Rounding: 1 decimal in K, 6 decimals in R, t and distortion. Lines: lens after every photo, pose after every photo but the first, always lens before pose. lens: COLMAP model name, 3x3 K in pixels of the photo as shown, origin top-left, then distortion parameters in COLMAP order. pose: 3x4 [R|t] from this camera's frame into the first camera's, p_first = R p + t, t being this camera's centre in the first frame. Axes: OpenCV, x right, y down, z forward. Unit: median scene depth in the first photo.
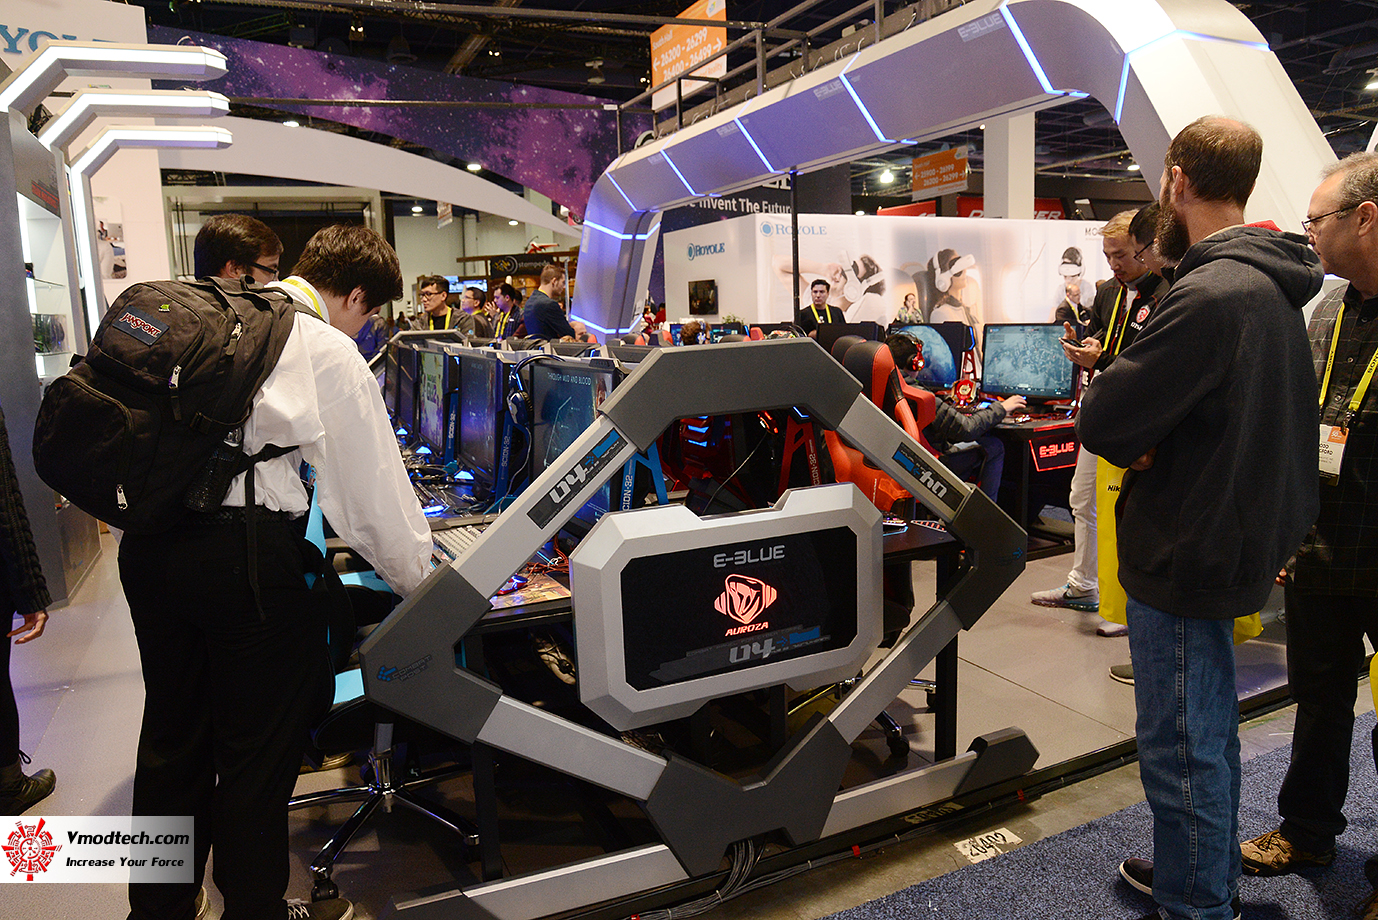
lens RADIAL K [[939.6, 0, 677.7], [0, 939.6, 453.8], [0, 0, 1]] dist [-0.072997, 0.025163]
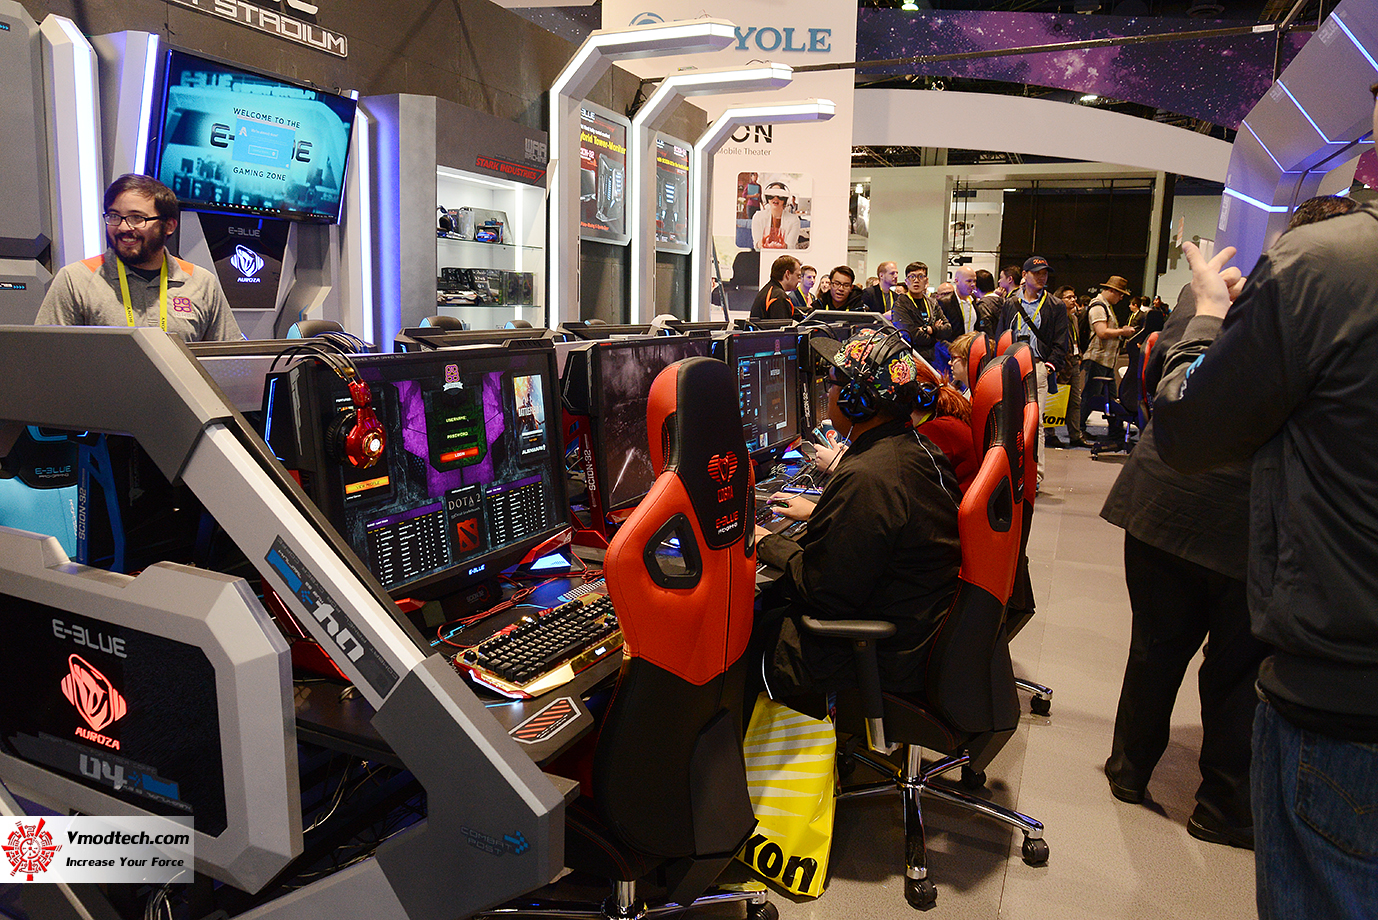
lens RADIAL K [[939.6, 0, 675.5], [0, 939.6, 454.9], [0, 0, 1]] dist [-0.072997, 0.025163]
pose [[0.654589, 0.176209, -0.735163, 0.815351], [-0.161920, 0.982568, 0.091336, -0.151609], [0.738441, 0.059250, 0.671710, 0.845867]]
